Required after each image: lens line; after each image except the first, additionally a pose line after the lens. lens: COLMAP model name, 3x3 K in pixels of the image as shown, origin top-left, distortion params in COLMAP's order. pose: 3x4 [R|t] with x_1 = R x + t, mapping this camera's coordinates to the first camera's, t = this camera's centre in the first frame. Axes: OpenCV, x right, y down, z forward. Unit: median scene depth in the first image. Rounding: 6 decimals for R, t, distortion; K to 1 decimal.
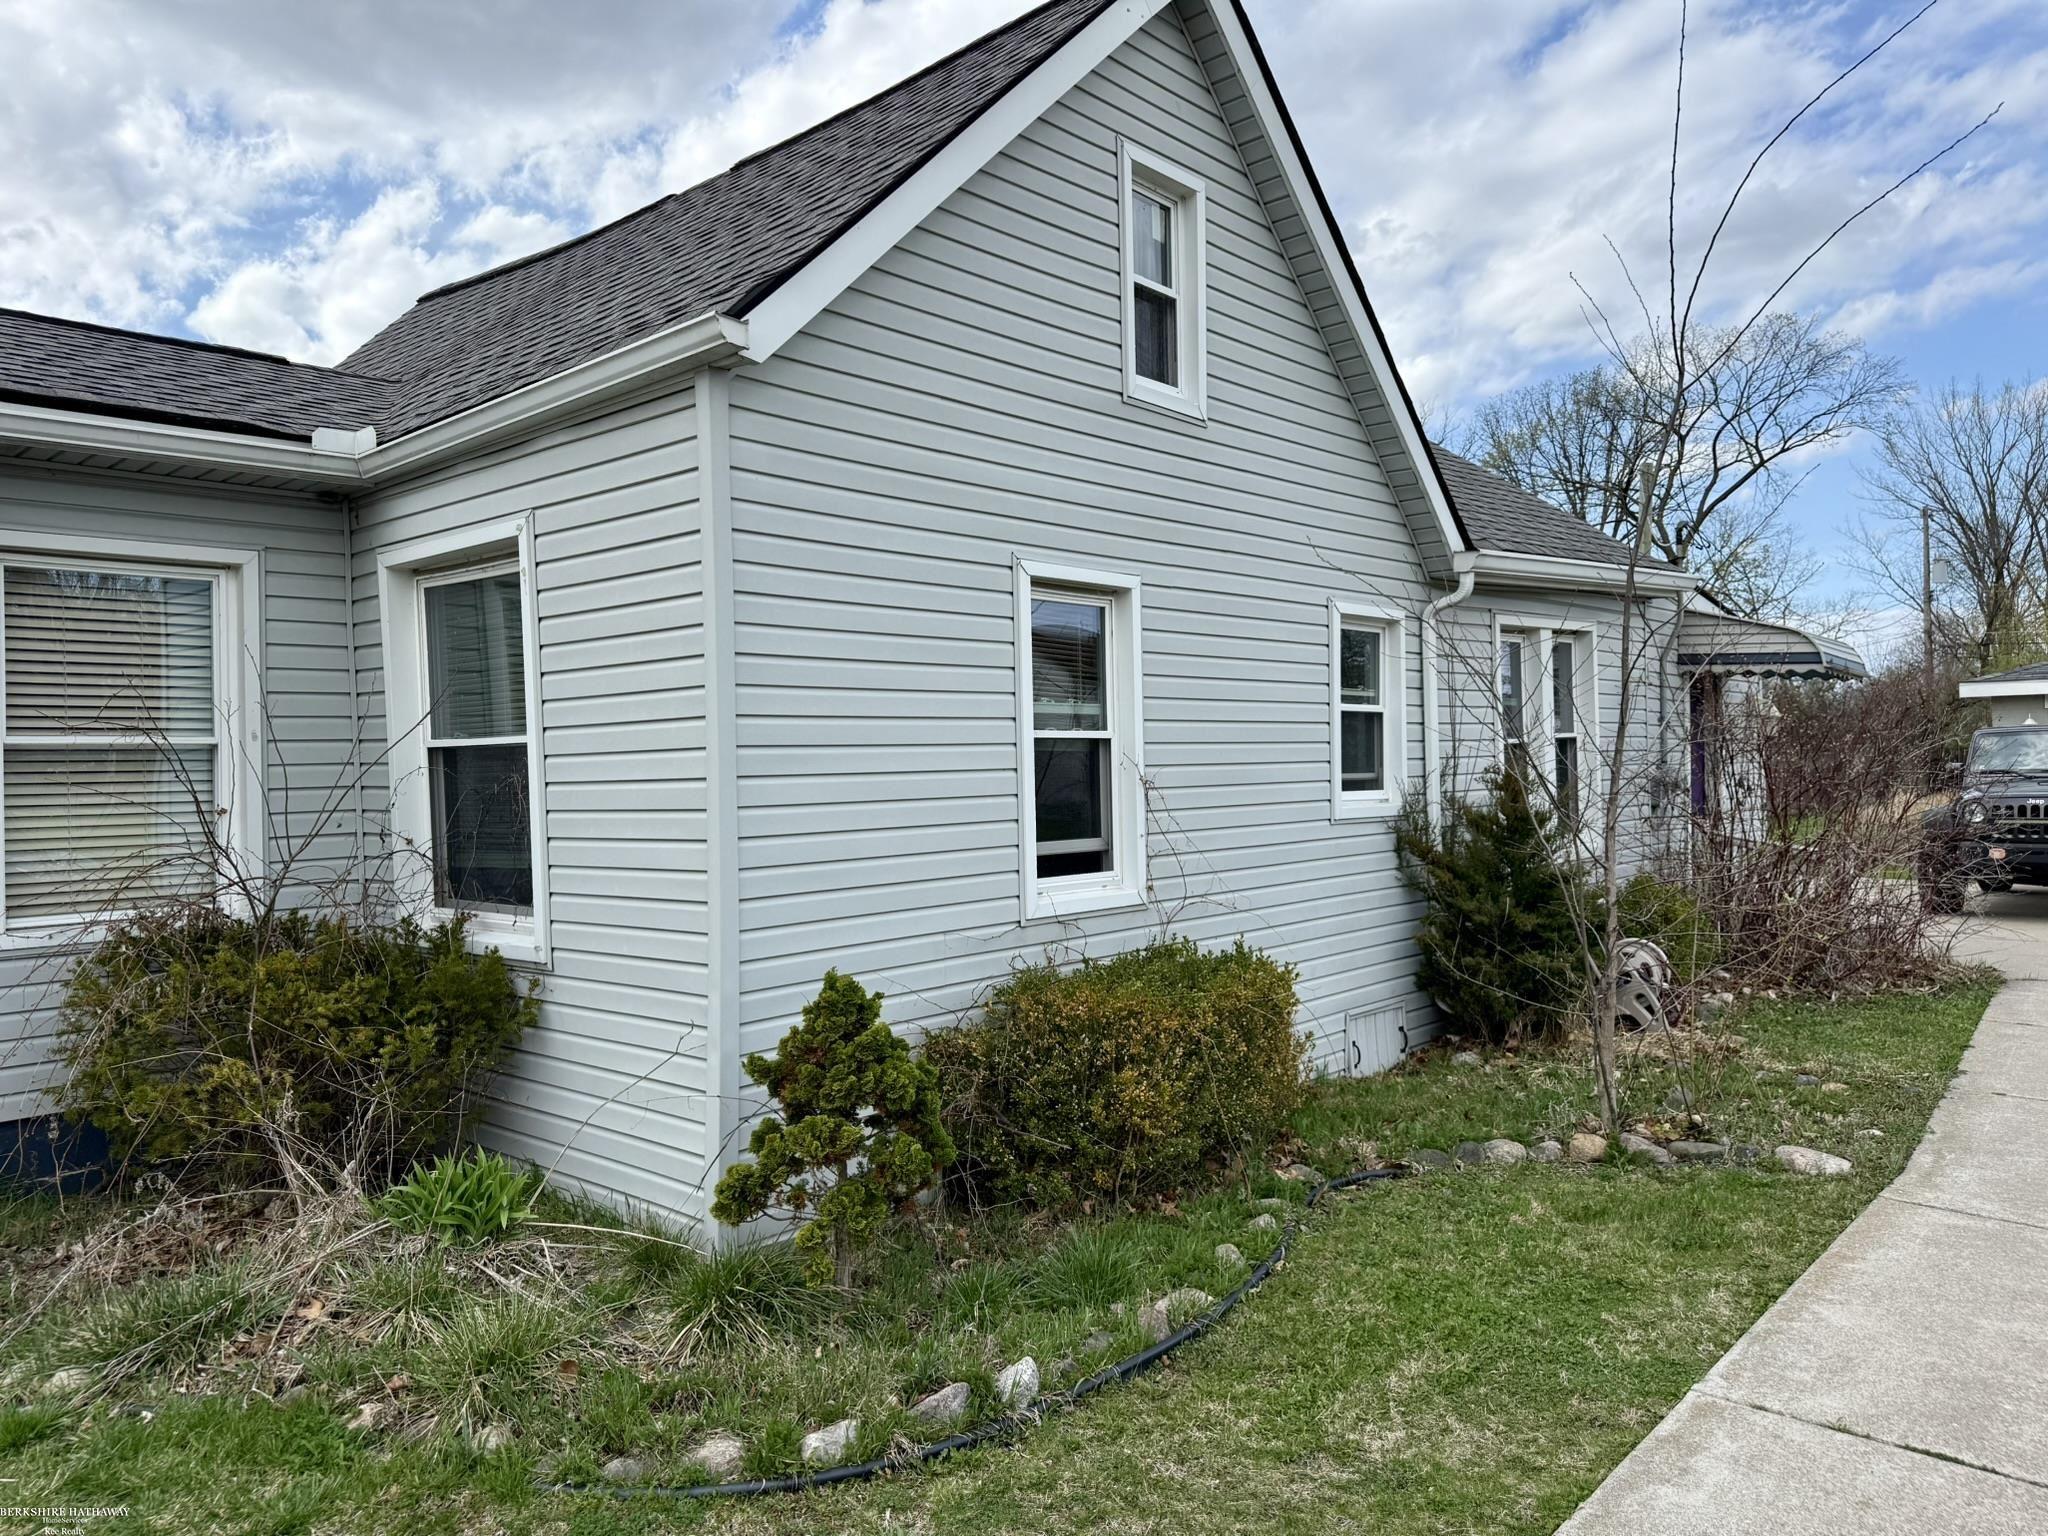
lens RADIAL K [[1466.6, 0, 1036.5], [0, 1466.6, 758.5], [0, 0, 1]] dist [0.128310, -0.181637]
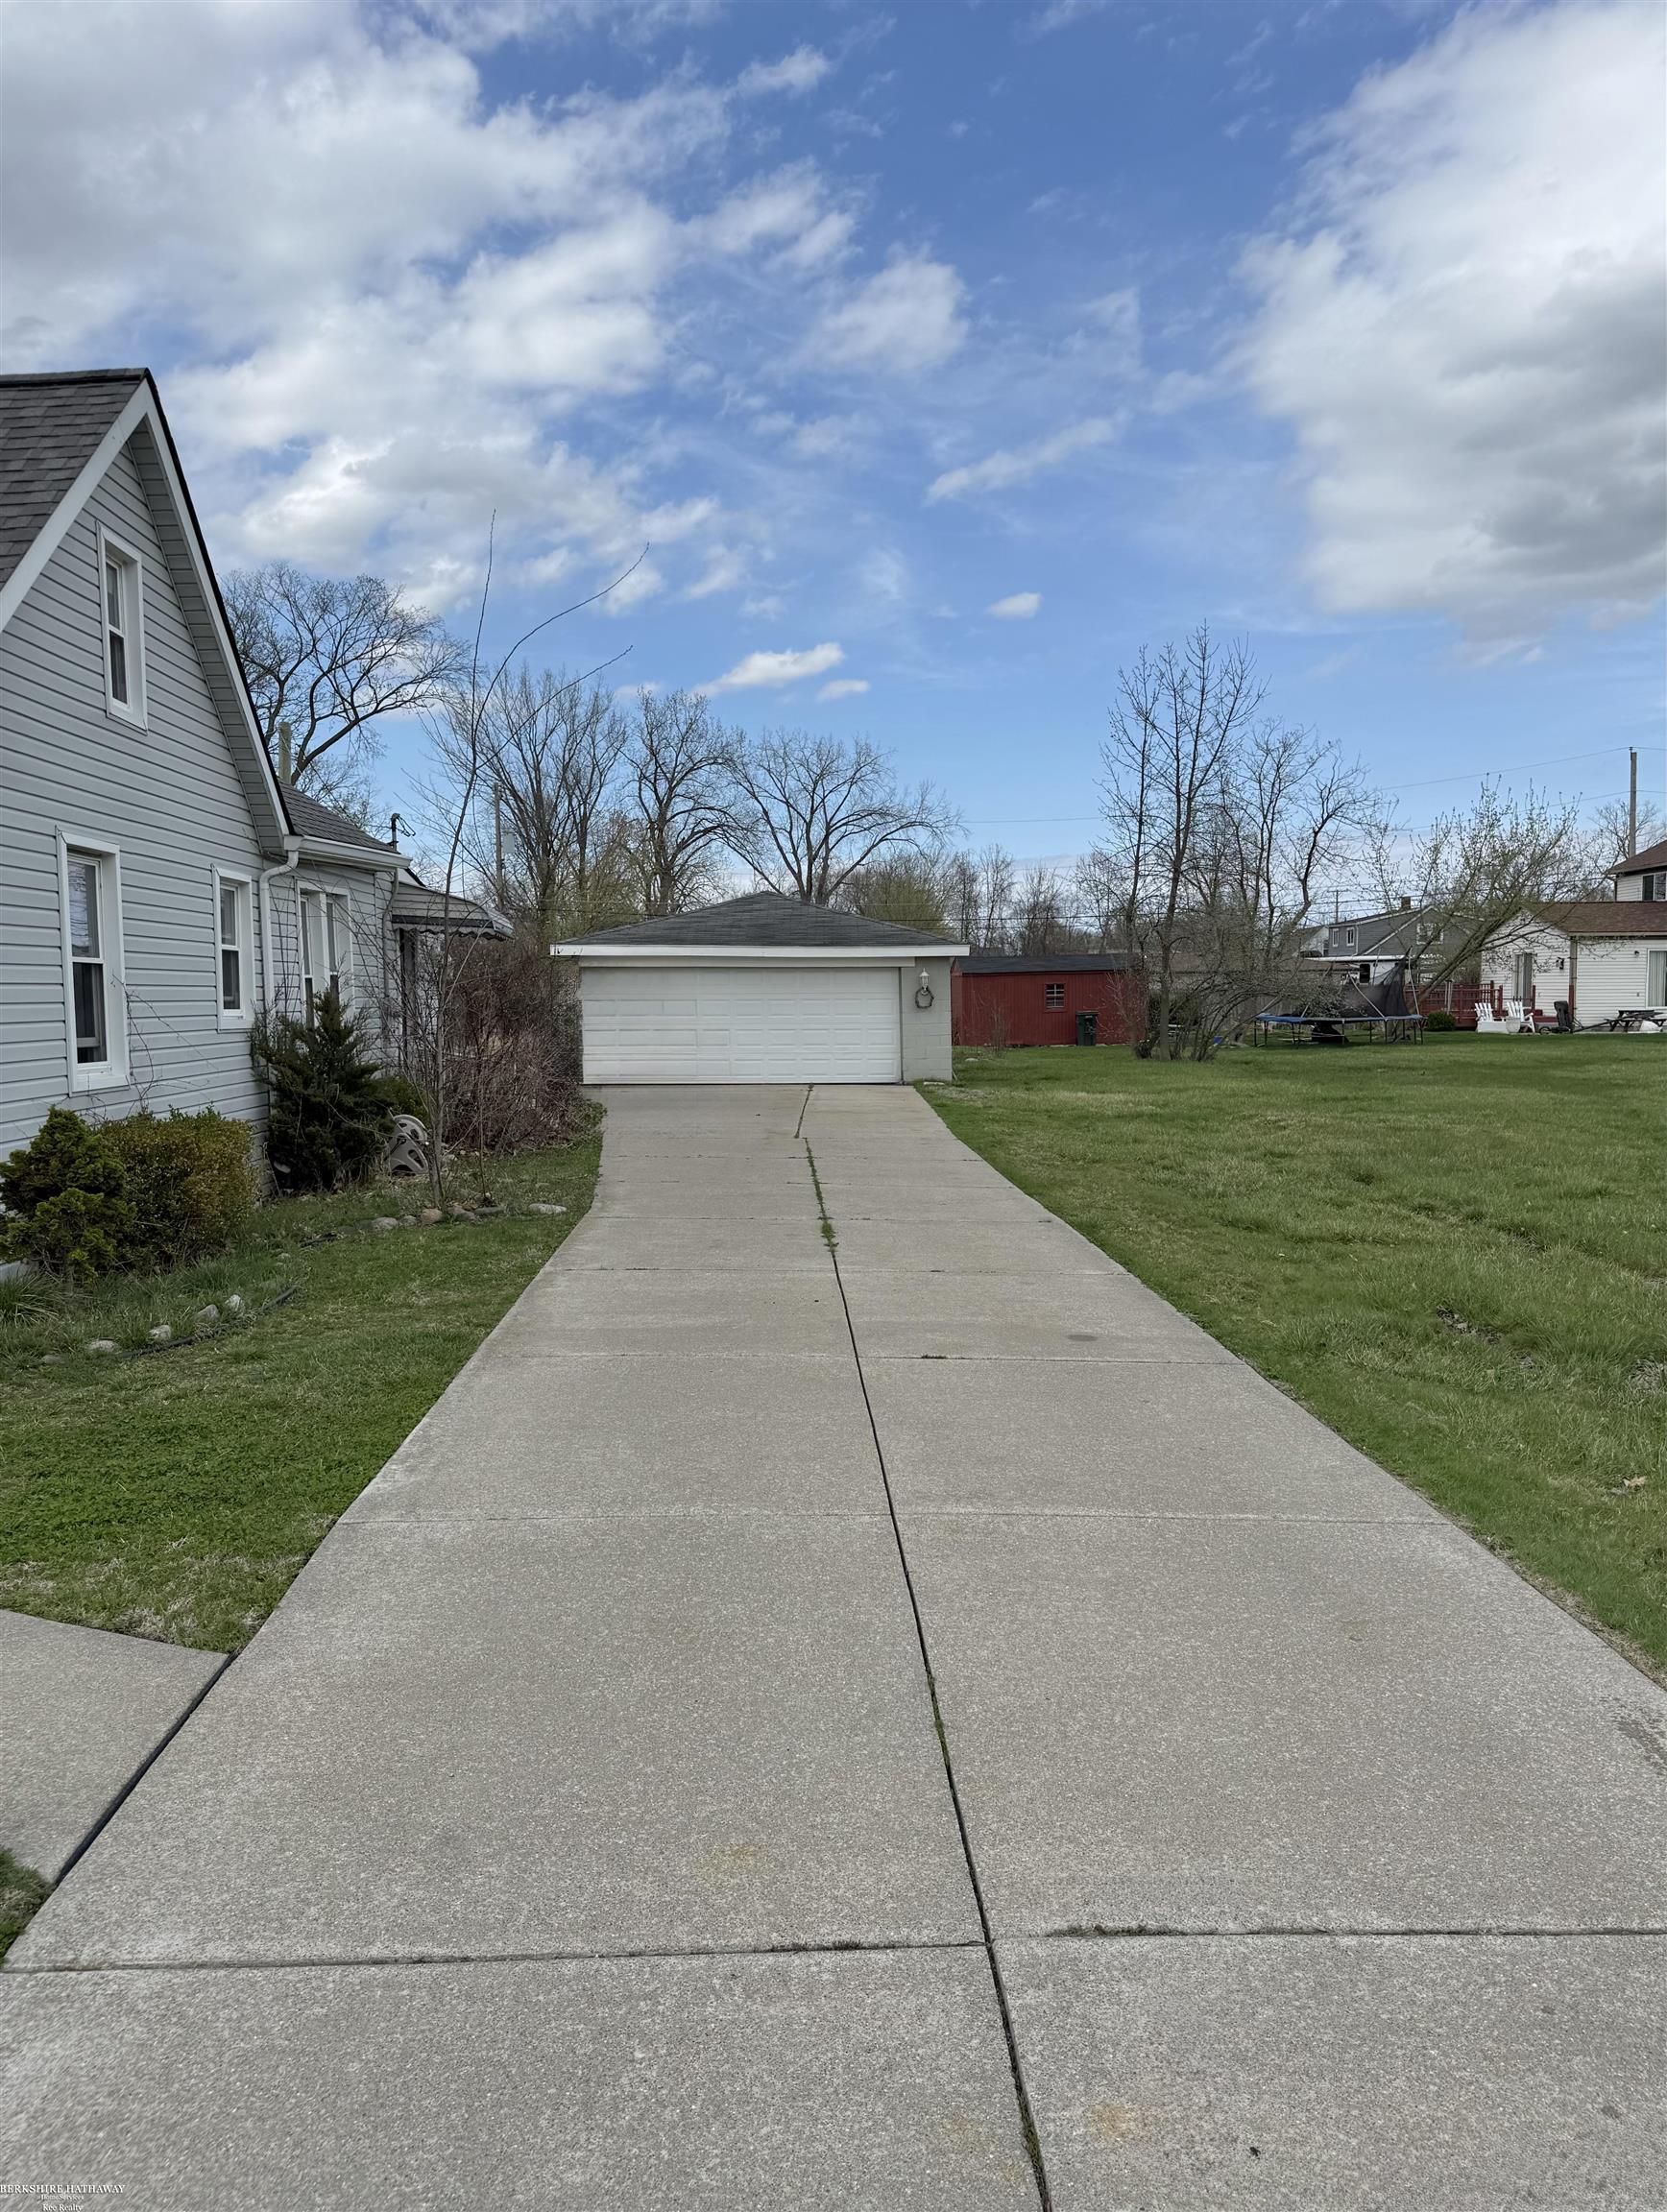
lens RADIAL K [[1584.2, 0, 833.5], [0, 1584.2, 1106.0], [0, 0, 1]] dist [0.128310, -0.181637]
pose [[0.727504, -0.027652, 0.685546, -0.390542], [-0.016135, 0.998222, 0.057386, 0.016963], [-0.685914, -0.052809, 0.725764, -0.452545]]
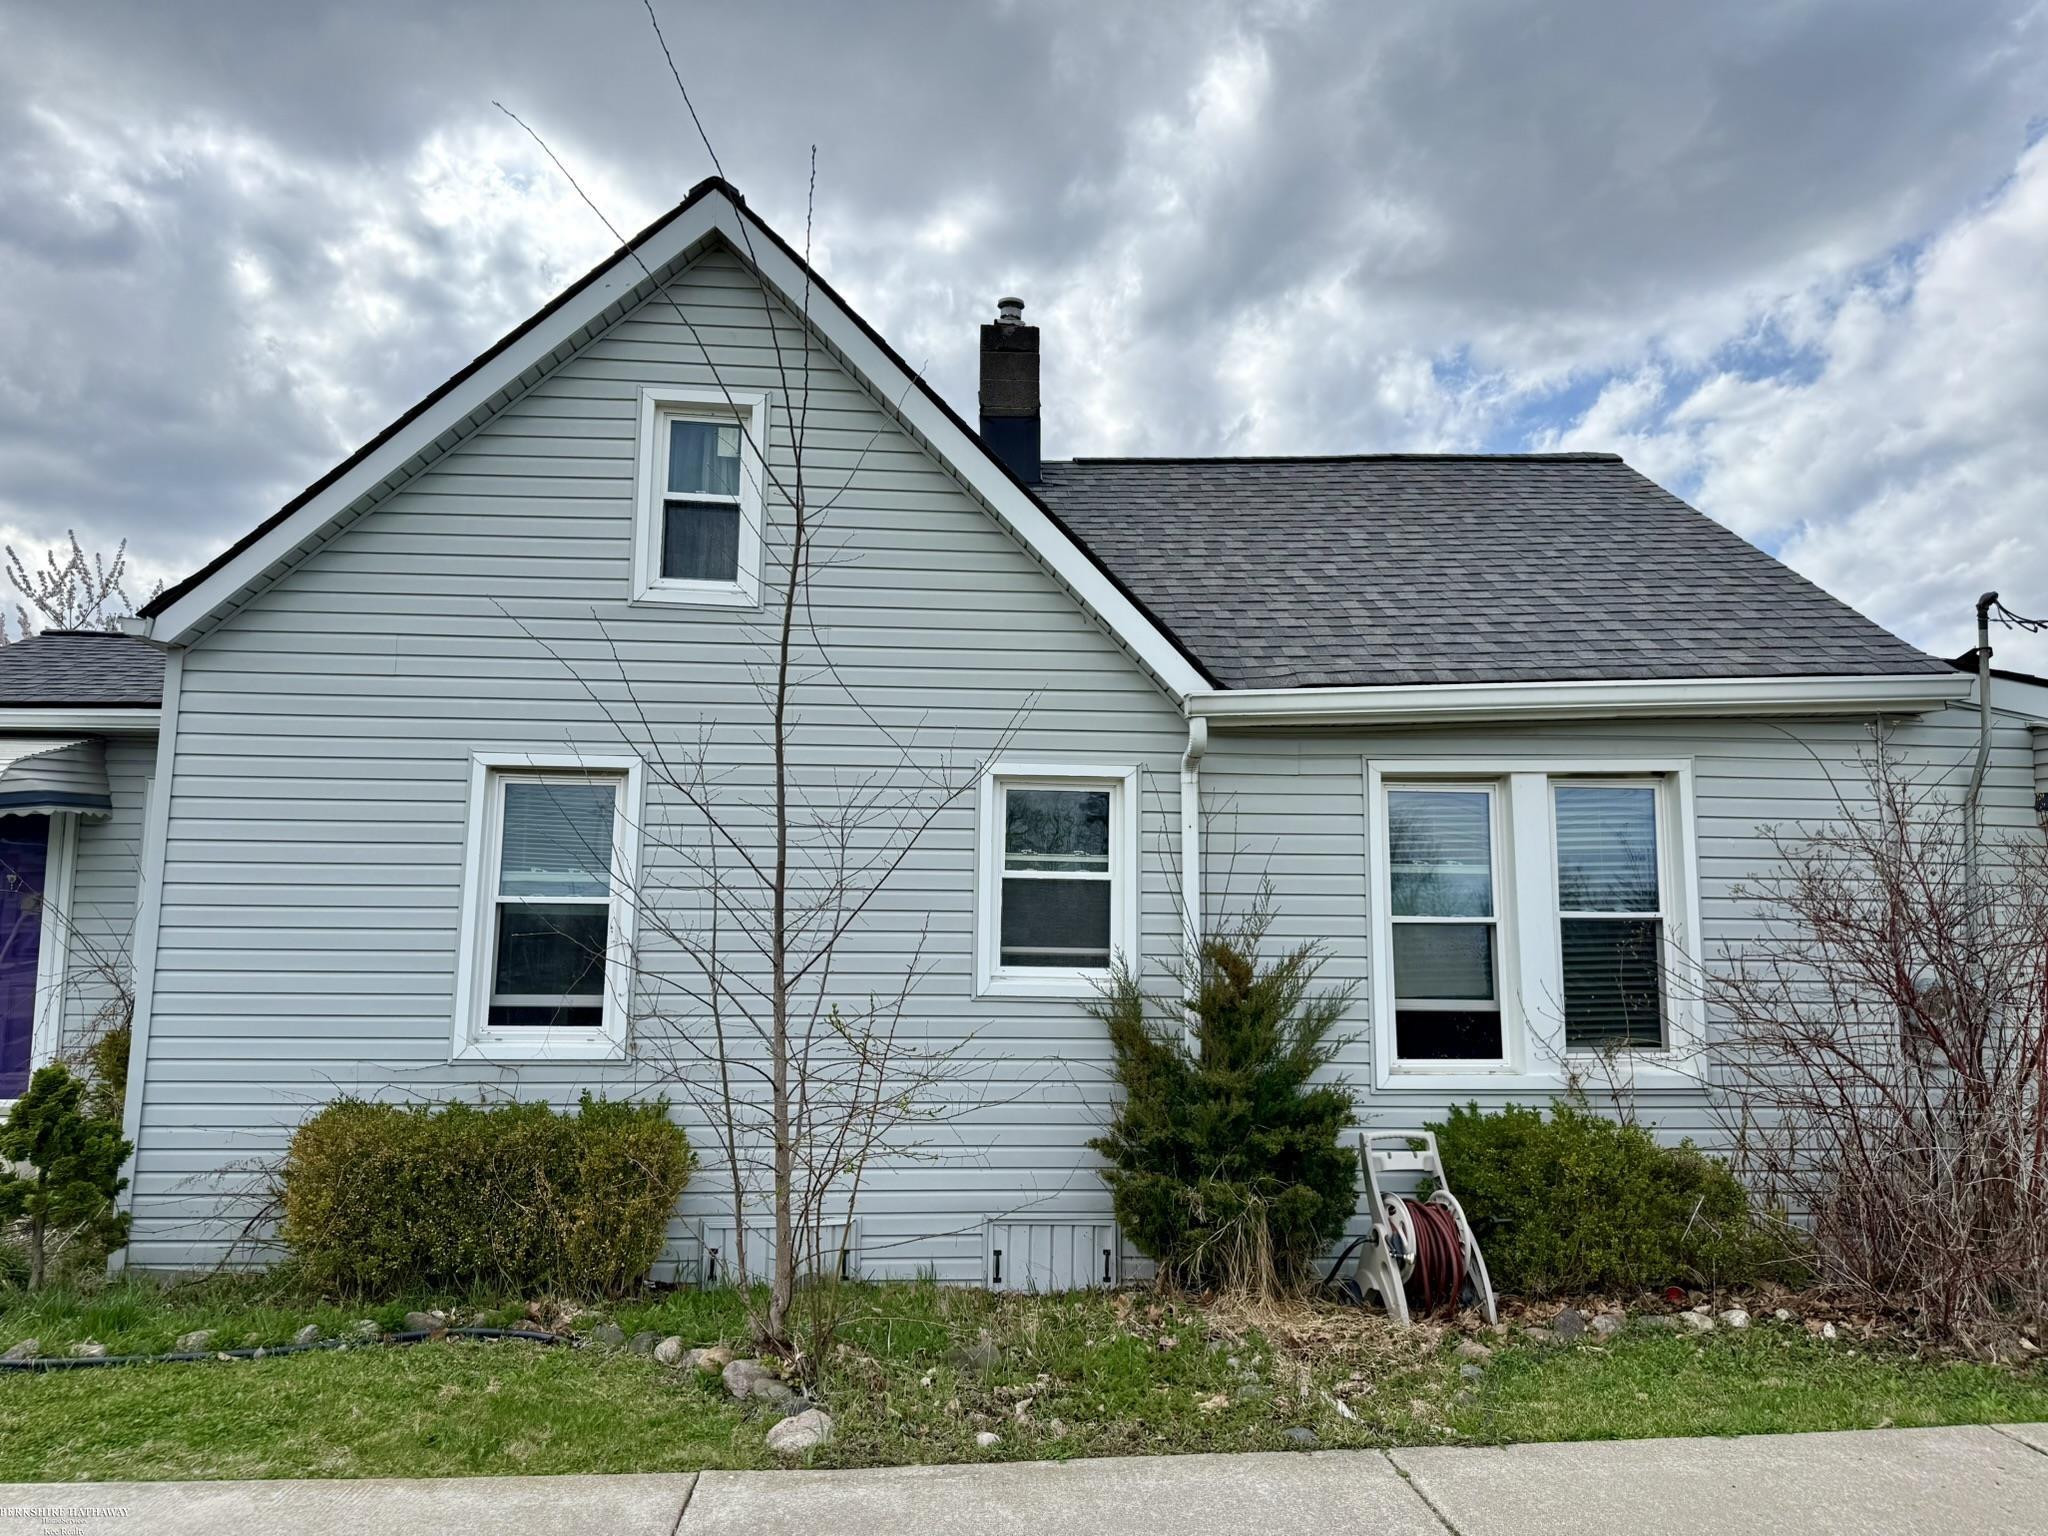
lens RADIAL K [[1466.6, 0, 1036.5], [0, 1466.6, 758.5], [0, 0, 1]] dist [0.128310, -0.181637]
pose [[0.706583, -0.058626, -0.705197, 0.860862], [-0.023762, 0.994034, -0.106446, -0.009366], [0.707231, 0.091970, 0.700975, 0.350507]]
